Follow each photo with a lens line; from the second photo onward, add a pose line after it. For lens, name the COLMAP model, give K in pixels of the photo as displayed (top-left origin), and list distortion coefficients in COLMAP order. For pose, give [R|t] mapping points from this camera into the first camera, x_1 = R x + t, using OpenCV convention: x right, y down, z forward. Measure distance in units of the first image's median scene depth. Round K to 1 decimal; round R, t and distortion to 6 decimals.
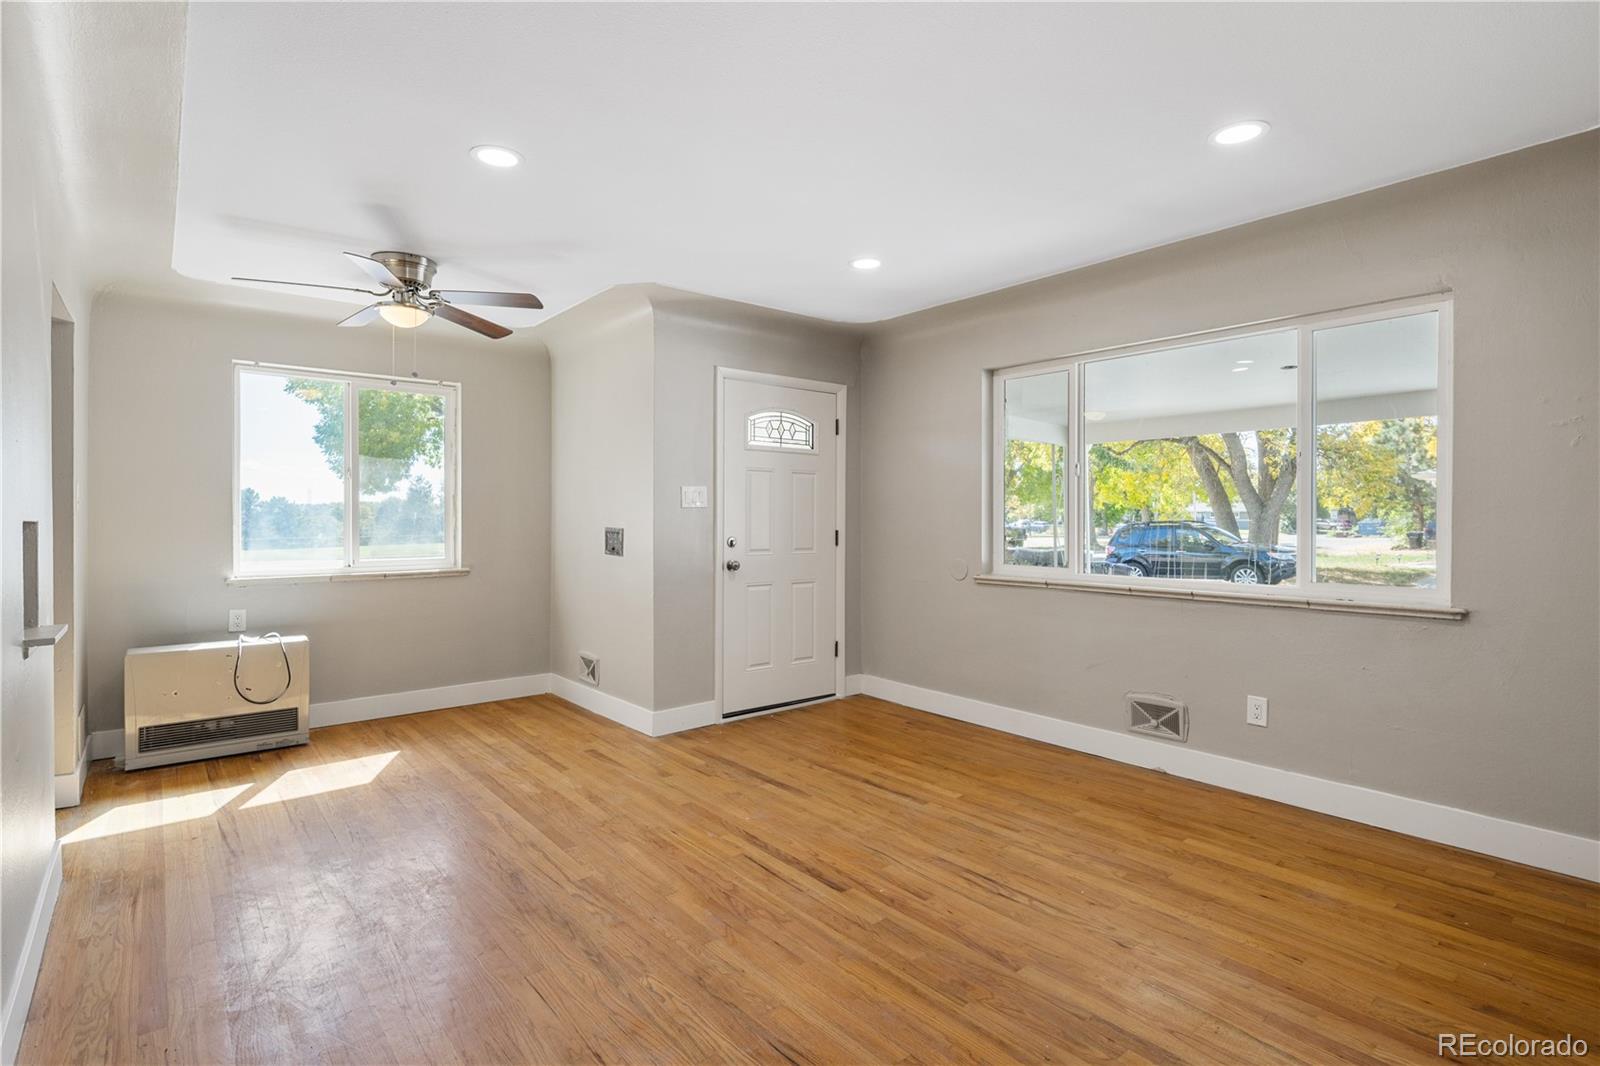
lens RADIAL K [[780.2, 0, 803.0], [0, 780.2, 527.5], [0, 0, 1]] dist [0.005507, -0.002313]
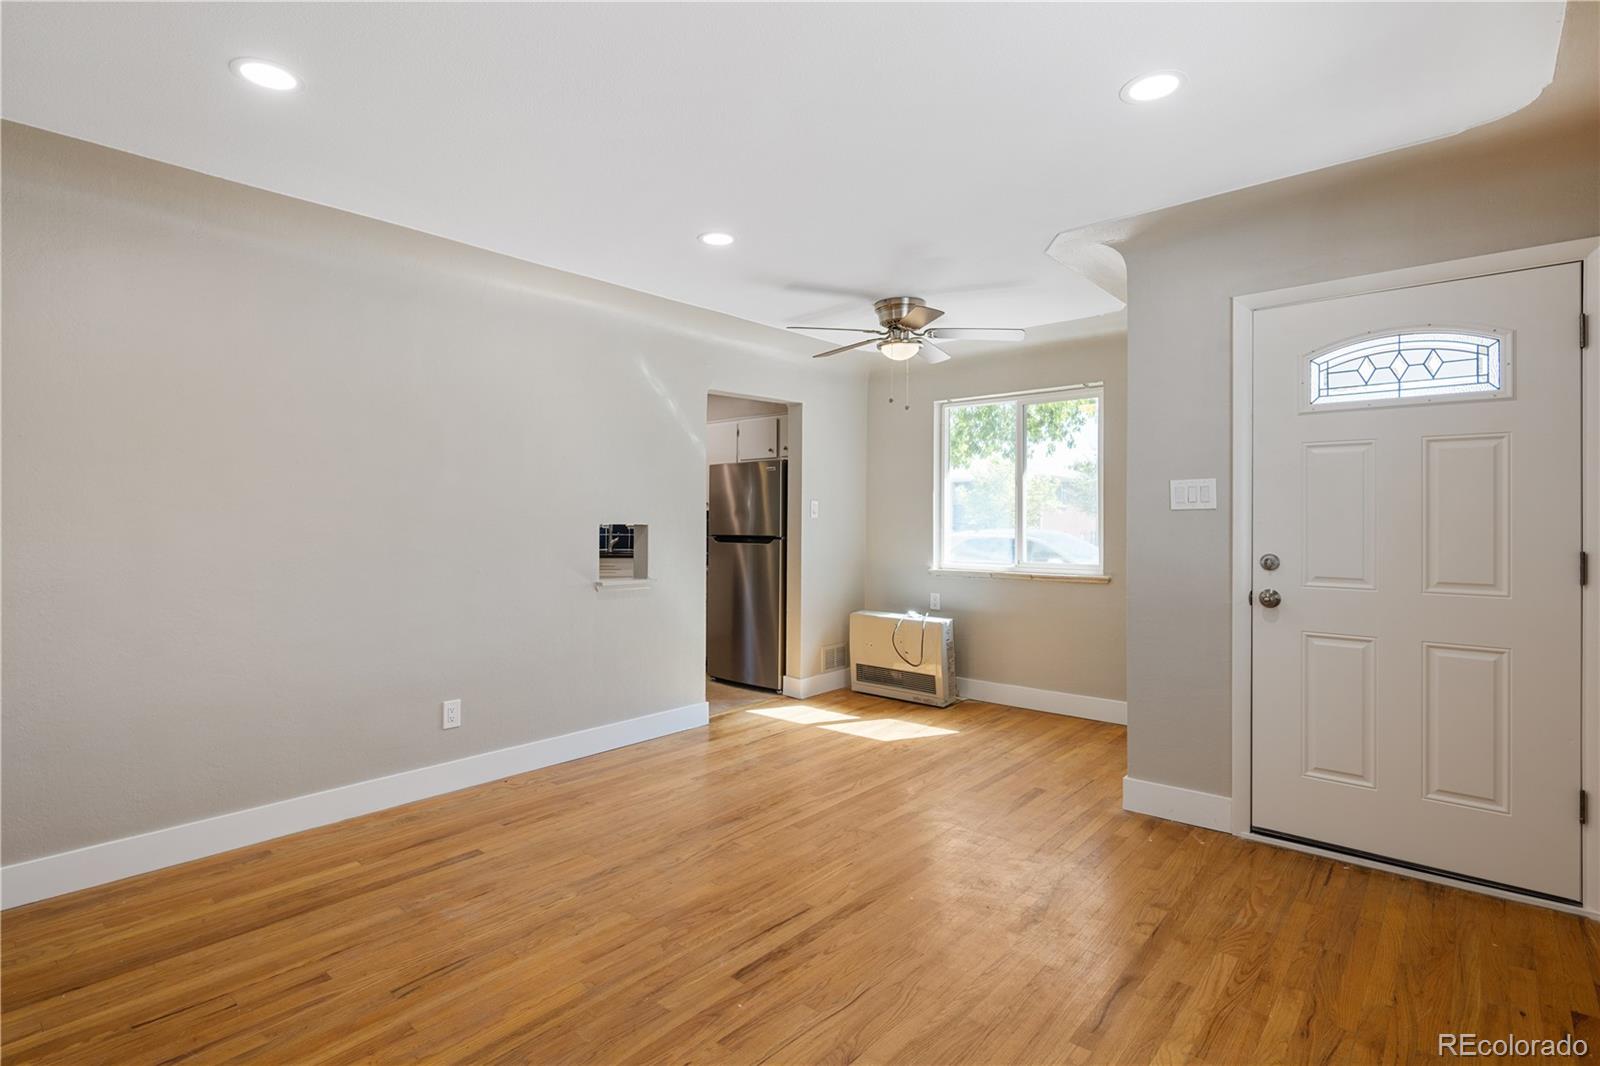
lens RADIAL K [[780.2, 0, 773.3], [0, 780.2, 513.6], [0, 0, 1]] dist [0.005507, -0.002313]
pose [[0.143654, -0.008865, -0.989588, 0.628878], [-0.011122, 0.999882, -0.010572, -0.012609], [0.989565, 0.012525, 0.143539, 0.653215]]
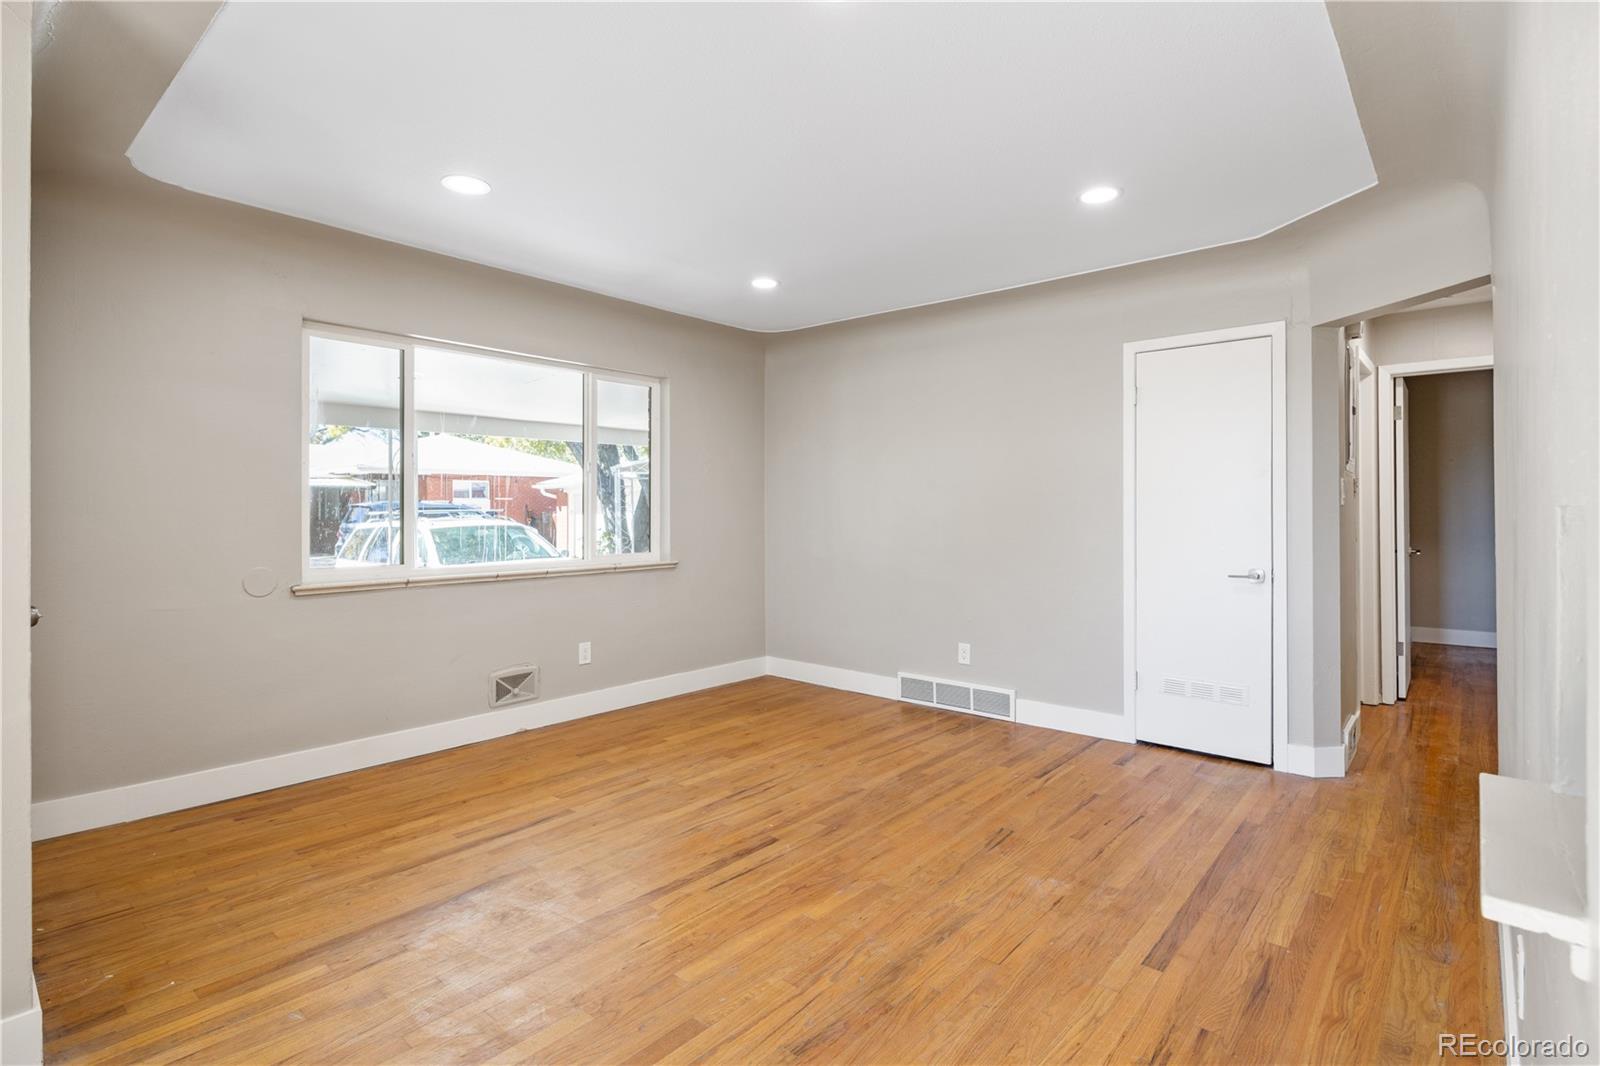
lens RADIAL K [[780.2, 0, 784.0], [0, 780.2, 510.2], [0, 0, 1]] dist [0.005507, -0.002313]
pose [[-0.160015, 0.001572, 0.987113, -0.761515], [0.011907, 0.999929, 0.000338, -0.007659], [-0.987043, 0.011808, -0.160023, 0.831244]]
